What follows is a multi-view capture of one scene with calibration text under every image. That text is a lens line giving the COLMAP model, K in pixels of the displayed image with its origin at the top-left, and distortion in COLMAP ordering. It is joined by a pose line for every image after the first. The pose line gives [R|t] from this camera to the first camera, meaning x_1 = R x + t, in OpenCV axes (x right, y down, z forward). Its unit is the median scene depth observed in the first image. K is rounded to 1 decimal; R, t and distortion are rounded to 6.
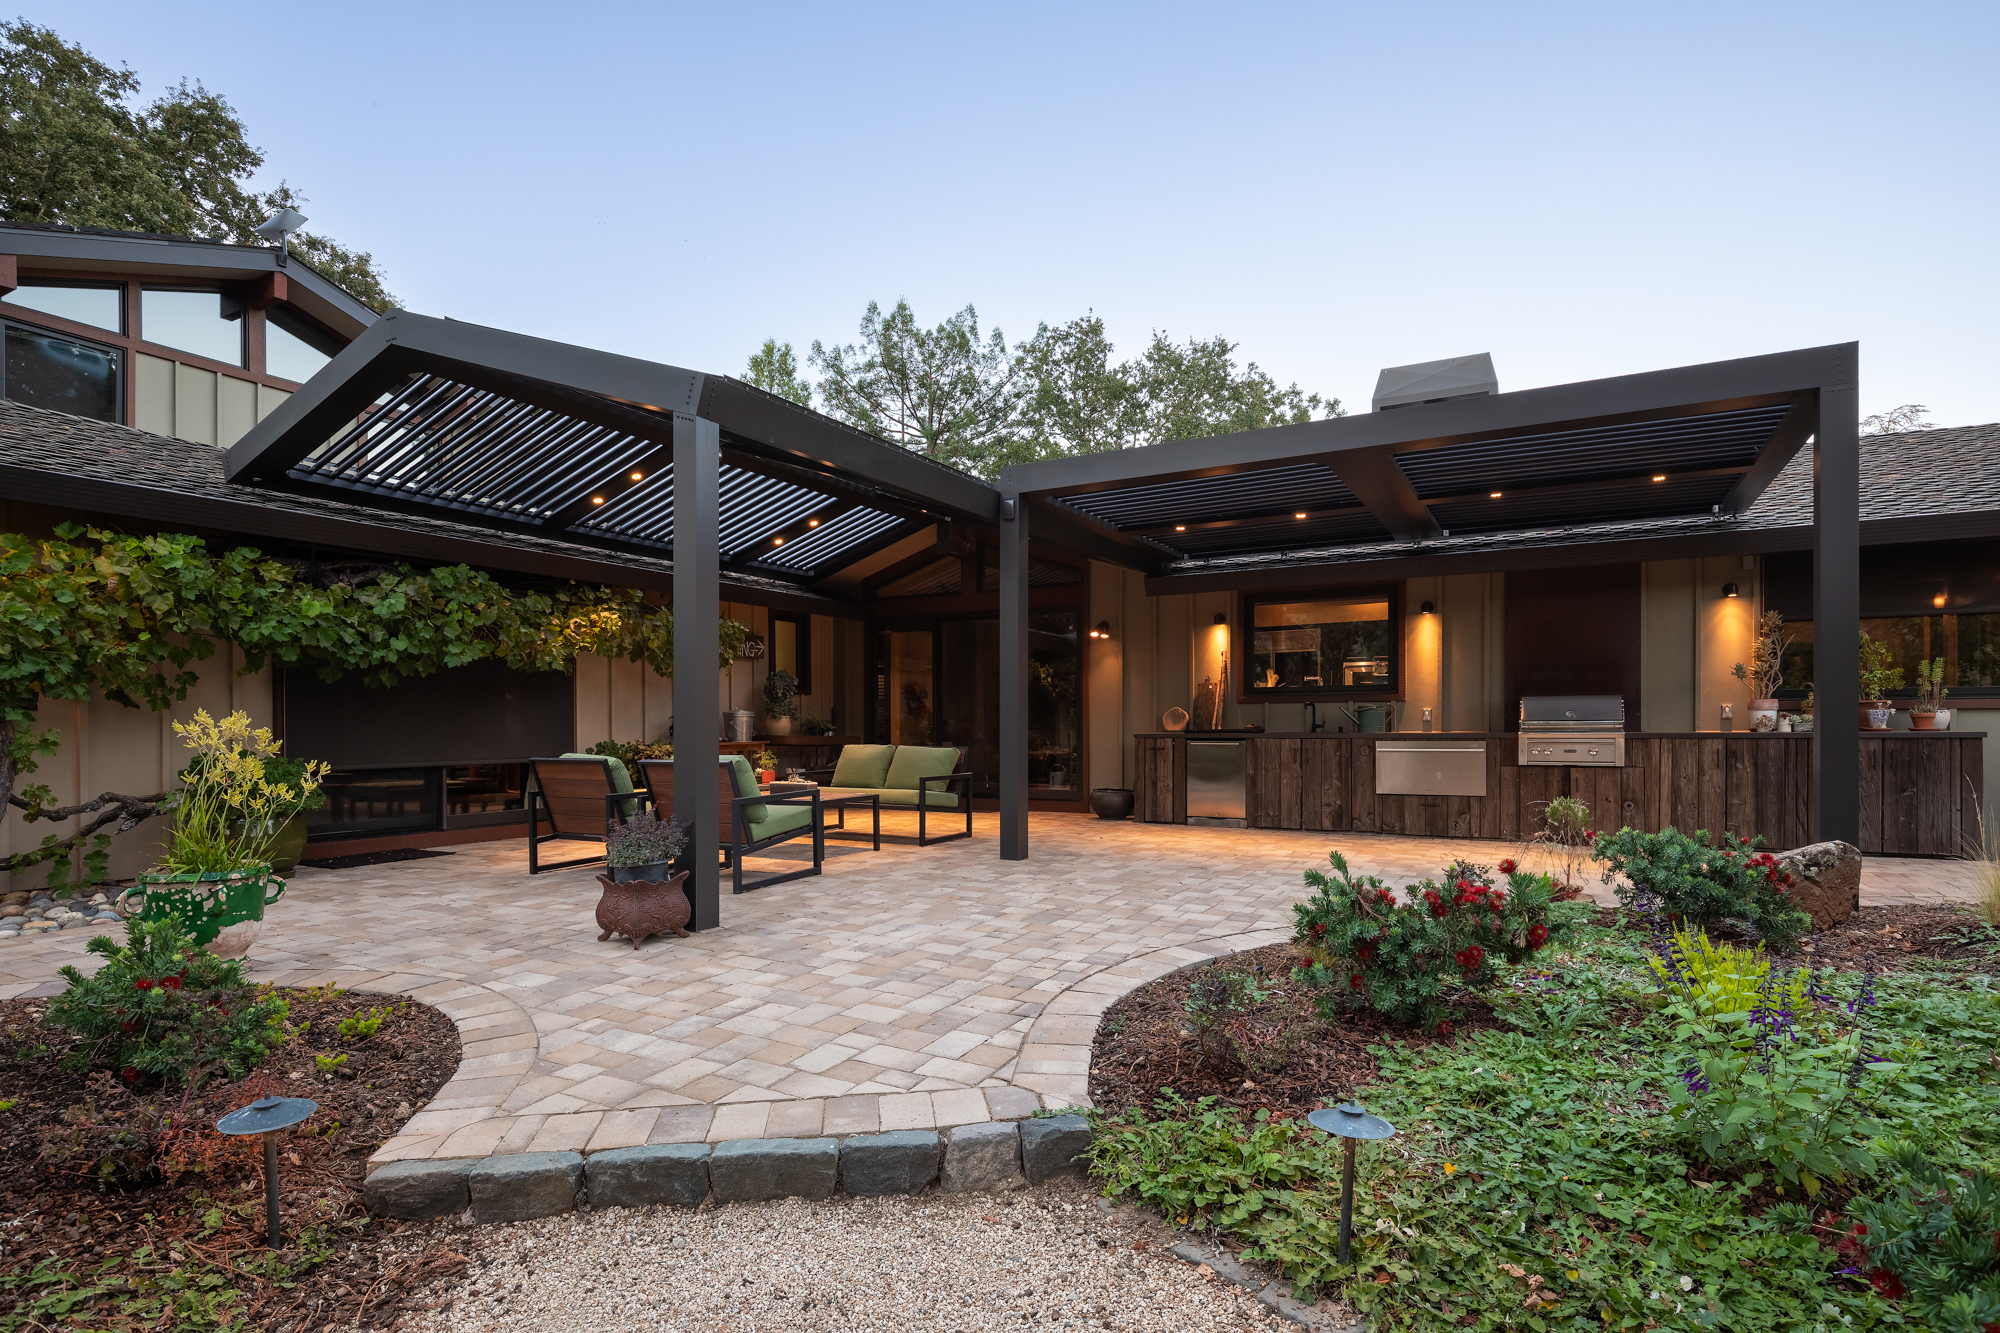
lens RADIAL K [[1001.0, 0, 978.5], [0, 1001.0, 710.7], [0, 0, 1]] dist [-0.003993, -0.001004]
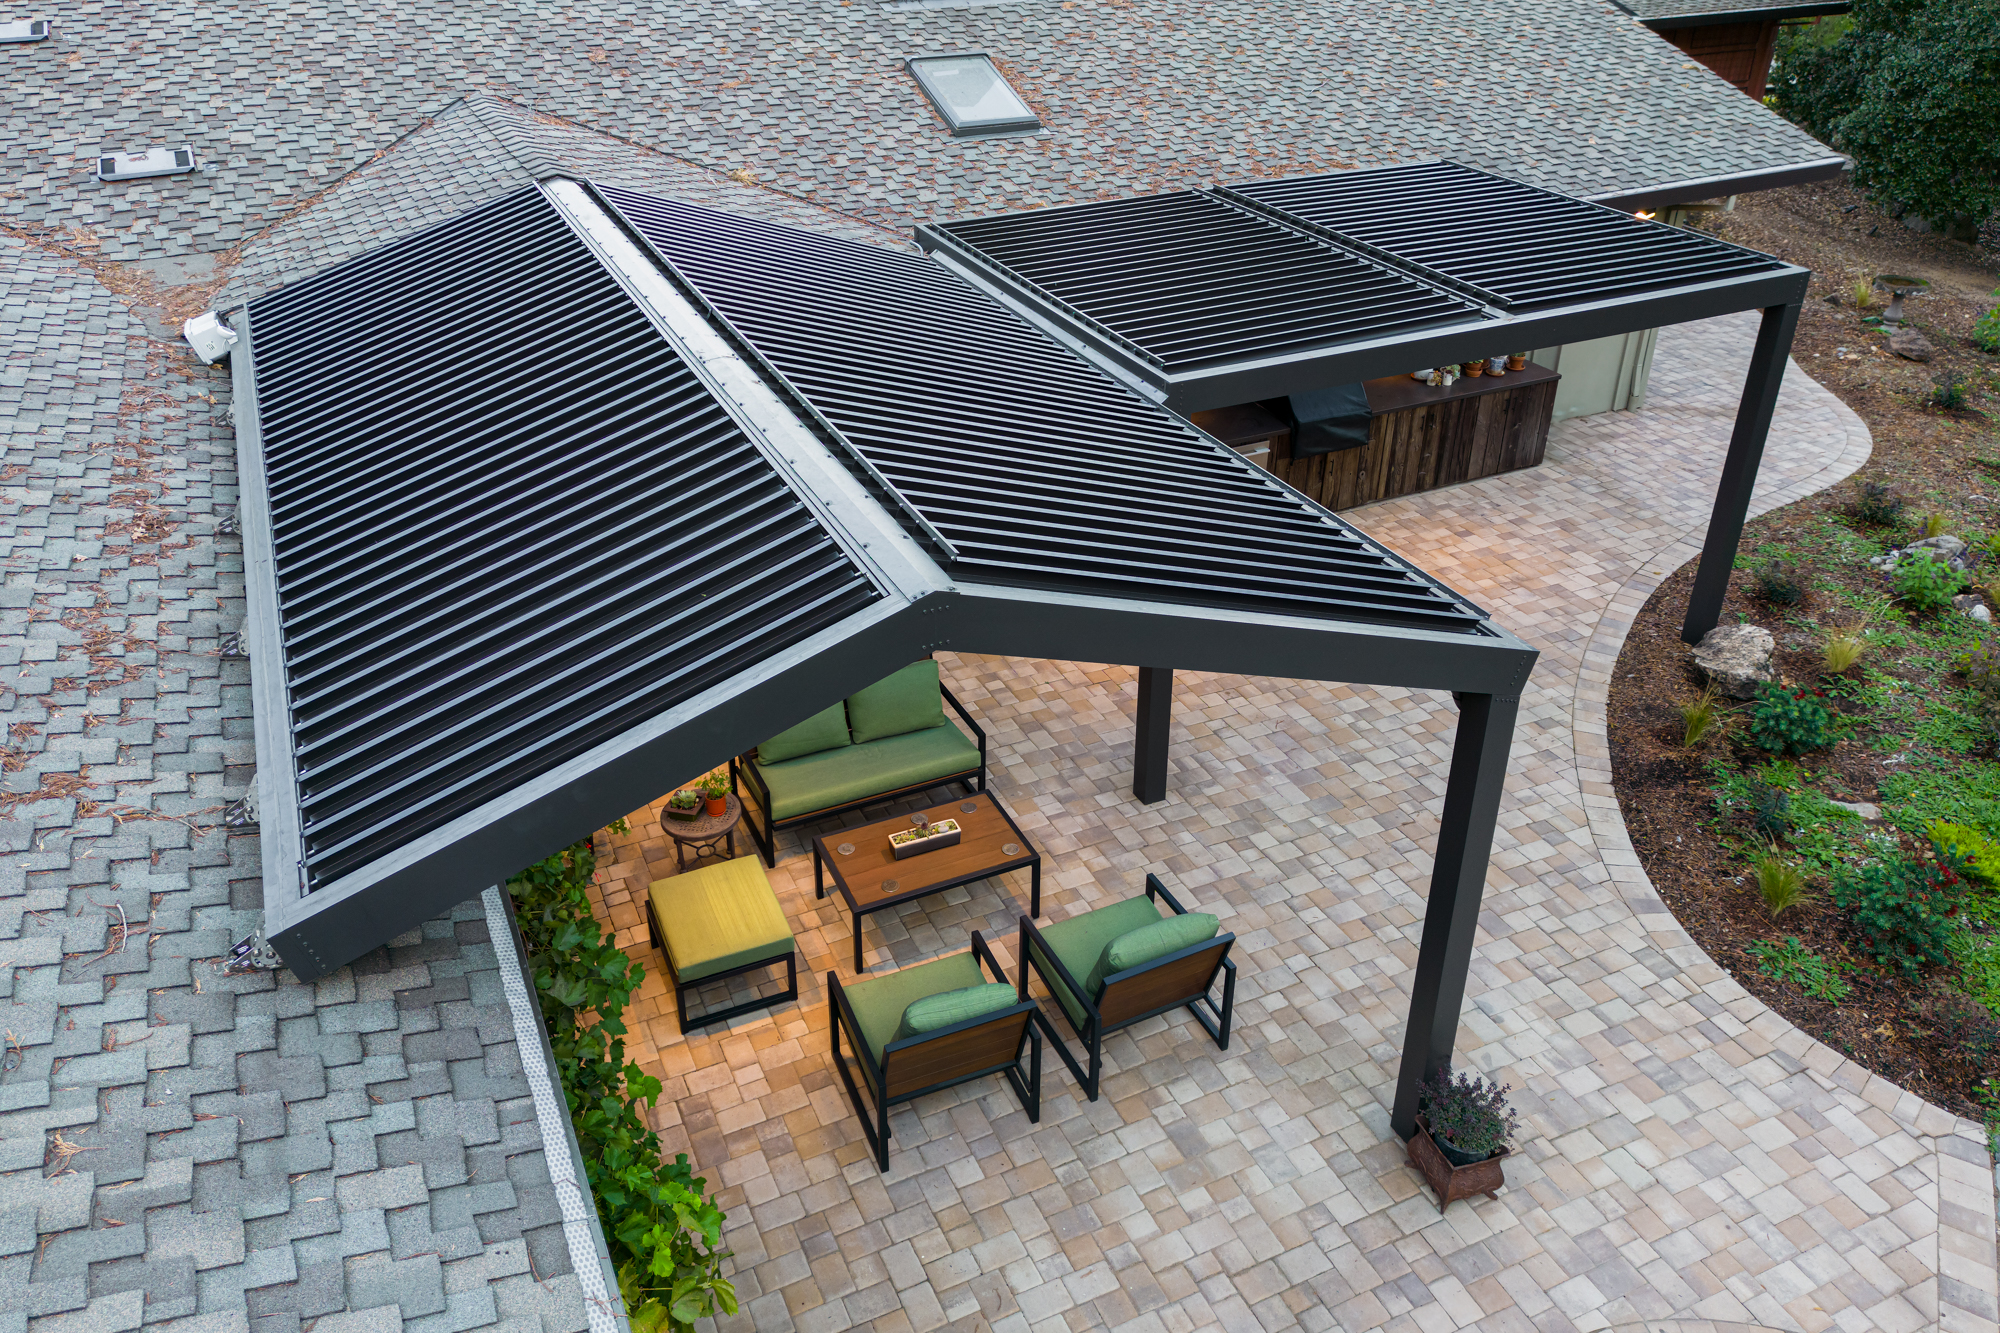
lens RADIAL K [[1545.3, 0, 921.4], [0, 1545.3, 567.8], [0, 0, 1]] dist [0.052214, -0.041745]
pose [[0.591251, -0.377083, 0.712903, -1.591355], [0.001963, 0.884631, 0.466288, -1.084062], [-0.806485, -0.274294, 0.523779, 0.814054]]
